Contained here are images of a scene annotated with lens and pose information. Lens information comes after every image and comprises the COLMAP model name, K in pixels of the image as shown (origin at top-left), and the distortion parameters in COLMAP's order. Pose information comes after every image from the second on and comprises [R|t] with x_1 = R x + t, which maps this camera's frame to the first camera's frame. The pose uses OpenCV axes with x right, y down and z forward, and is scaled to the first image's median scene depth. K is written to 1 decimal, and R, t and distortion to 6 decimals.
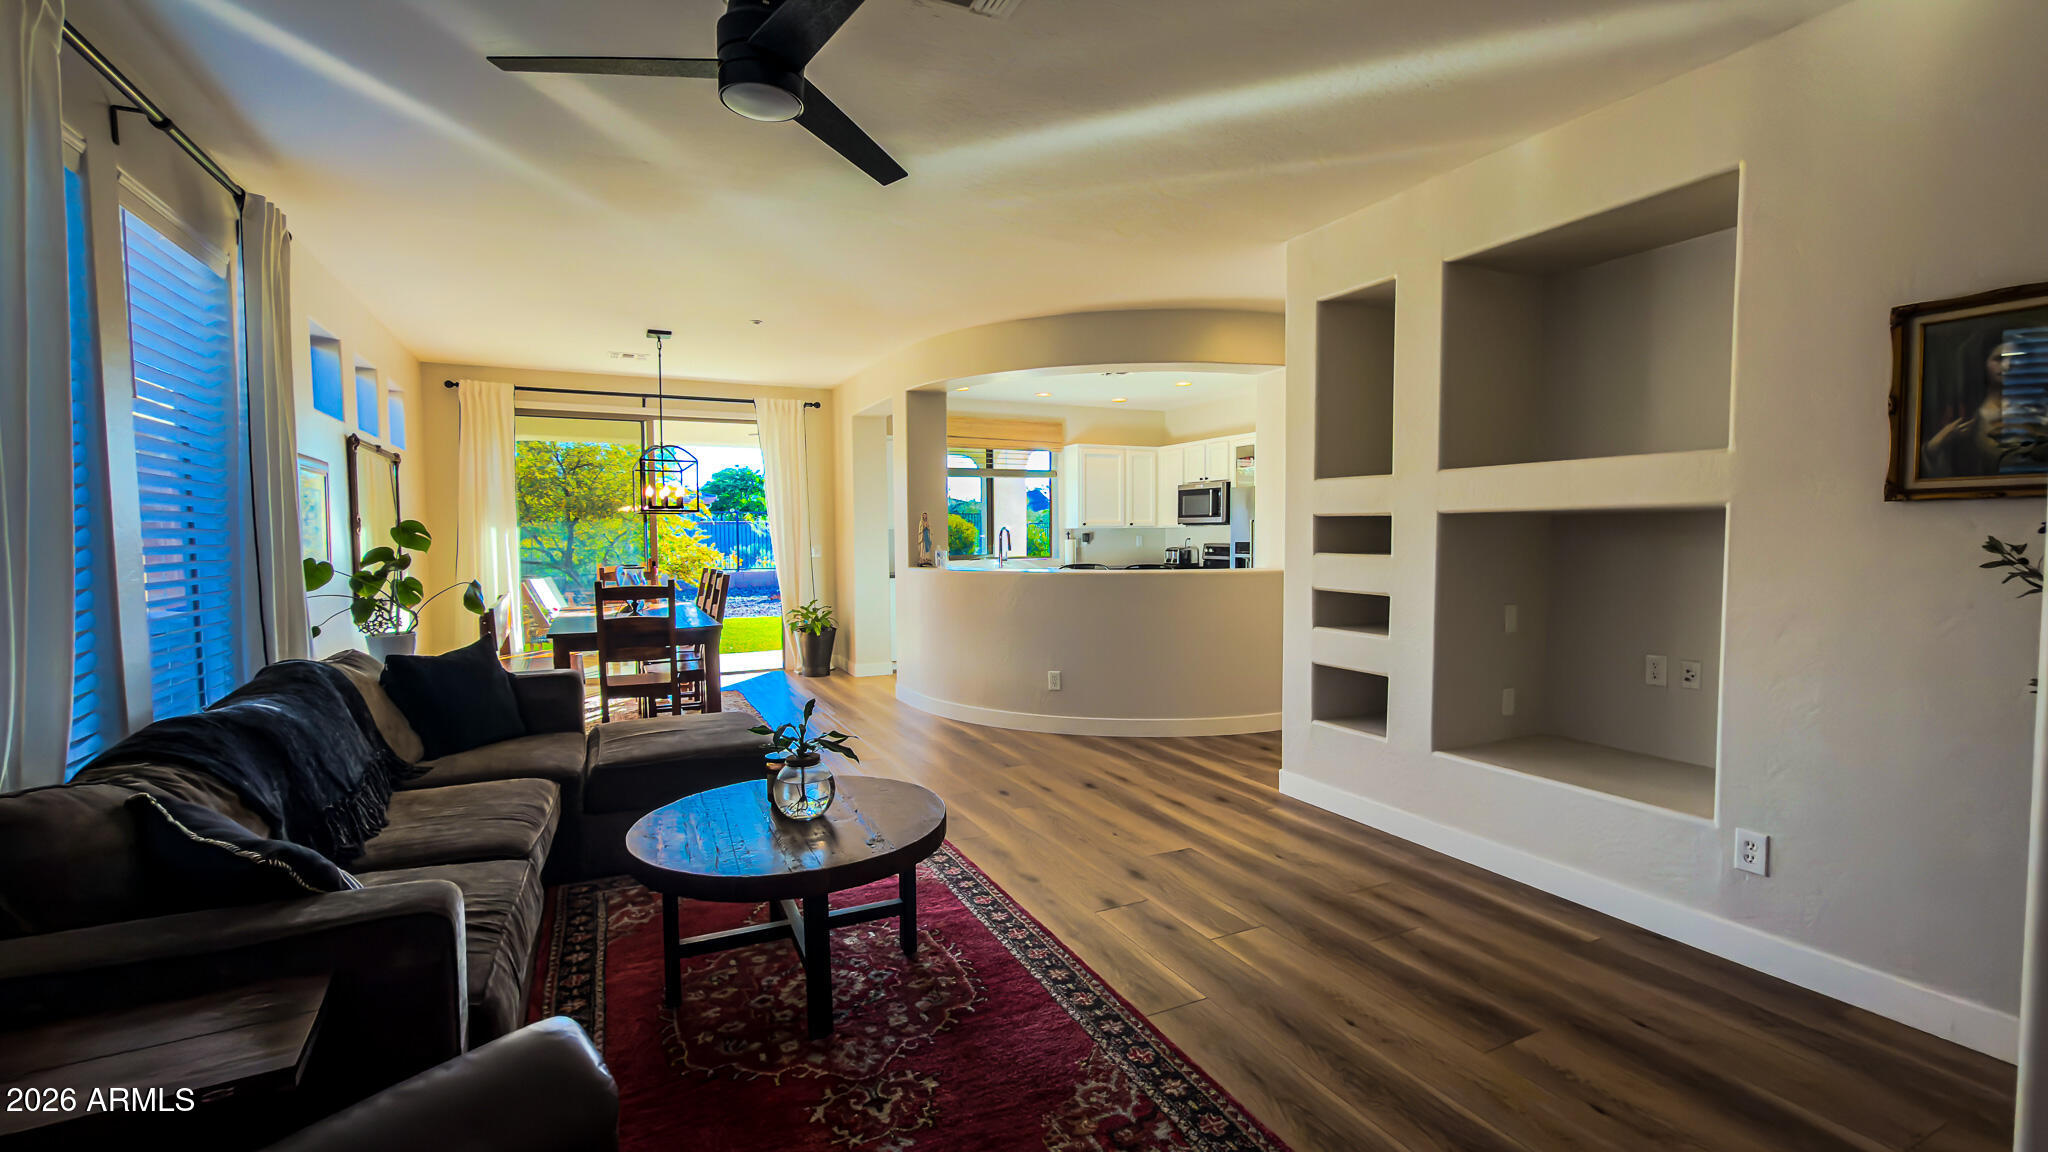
lens RADIAL K [[878.7, 0, 1023.5], [0, 878.7, 580.5], [0, 0, 1]] dist [0.000213, -0.000236]
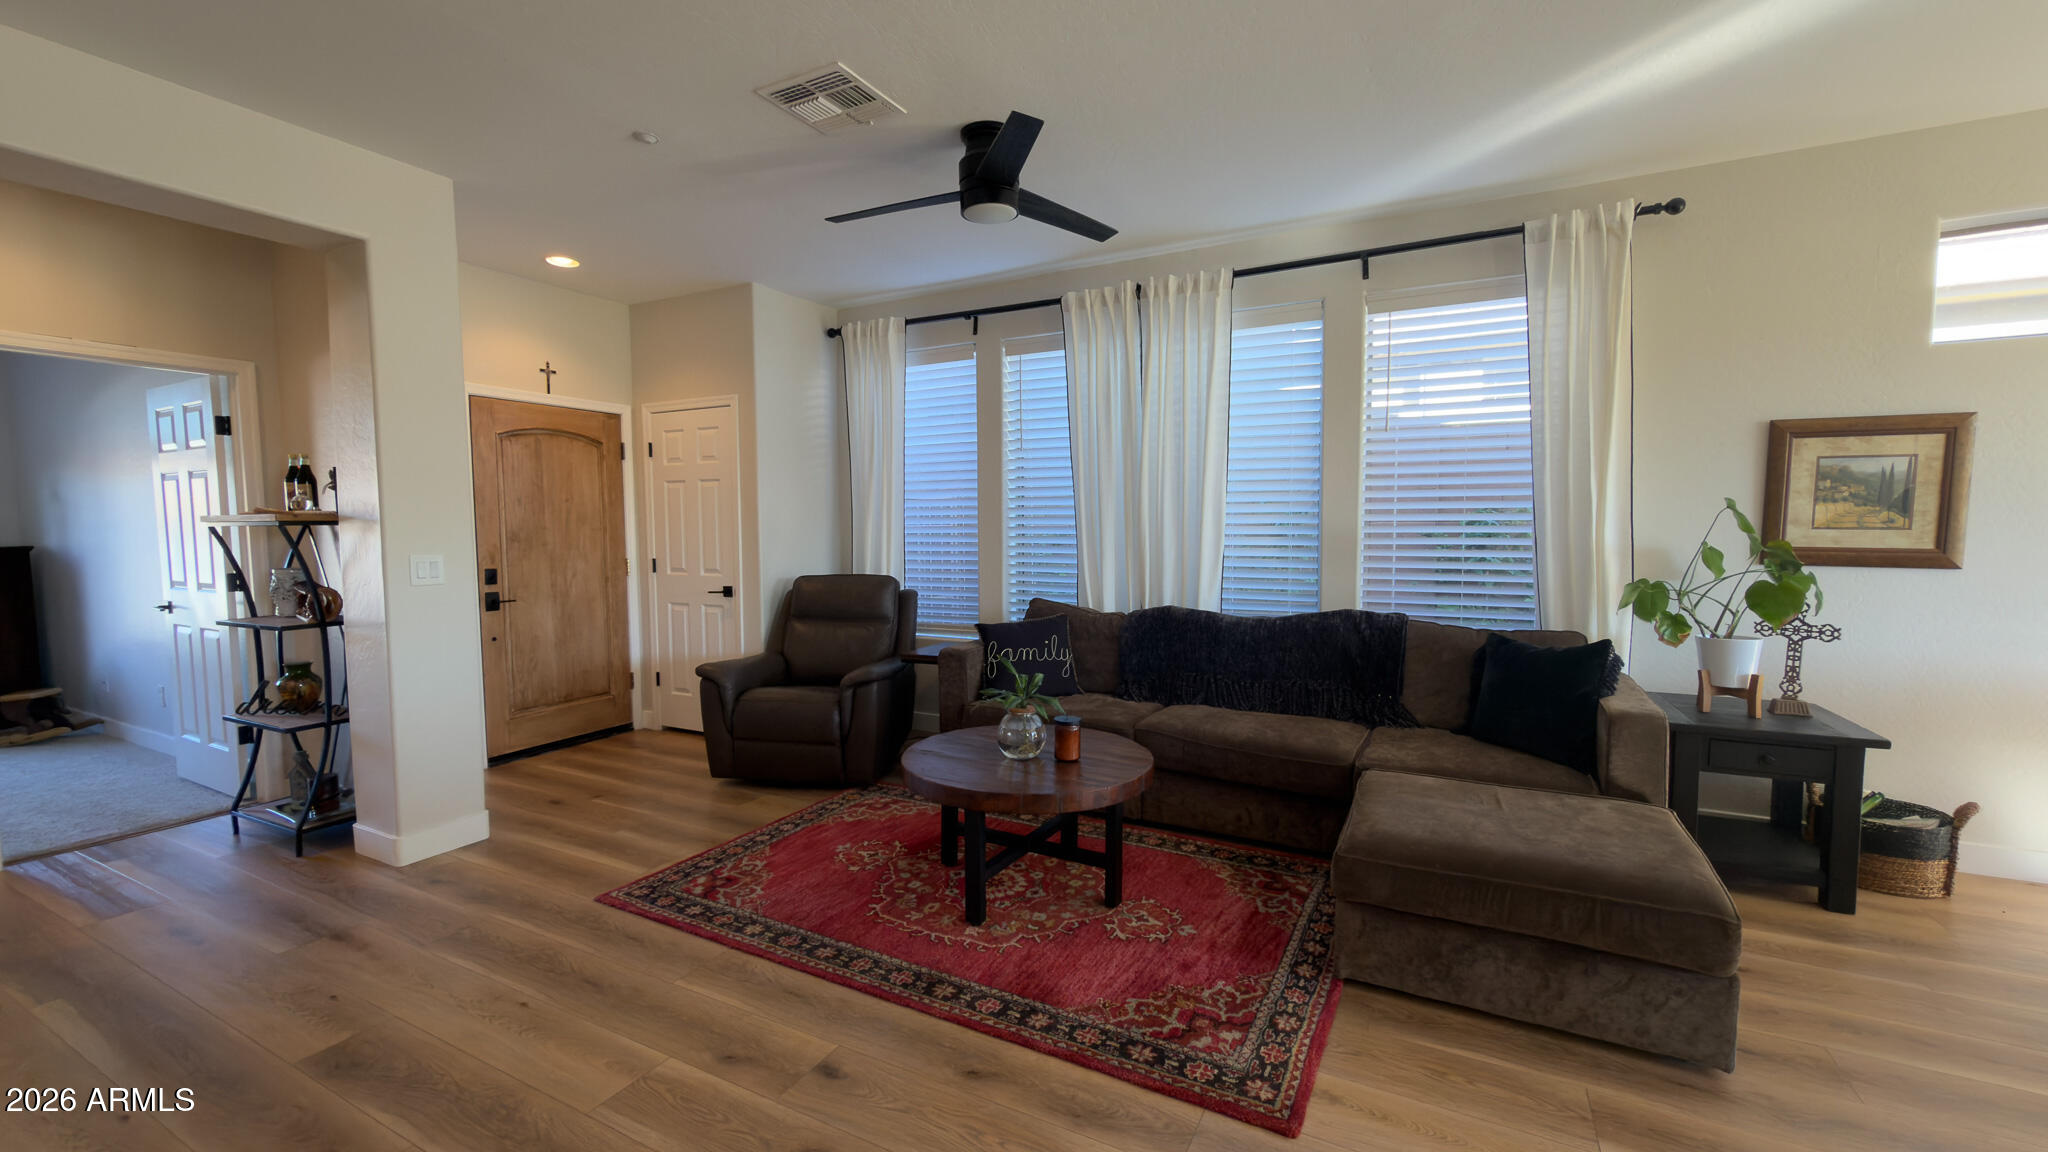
lens RADIAL K [[817.0, 0, 1024.6], [0, 817.0, 579.5], [0, 0, 1]] dist [-0.000041, -0.000120]
pose [[-0.809210, 0.053257, -0.585101, 0.278049], [-0.018571, 0.993067, 0.116074, -0.074034], [0.587226, 0.104794, -0.802611, 1.331182]]
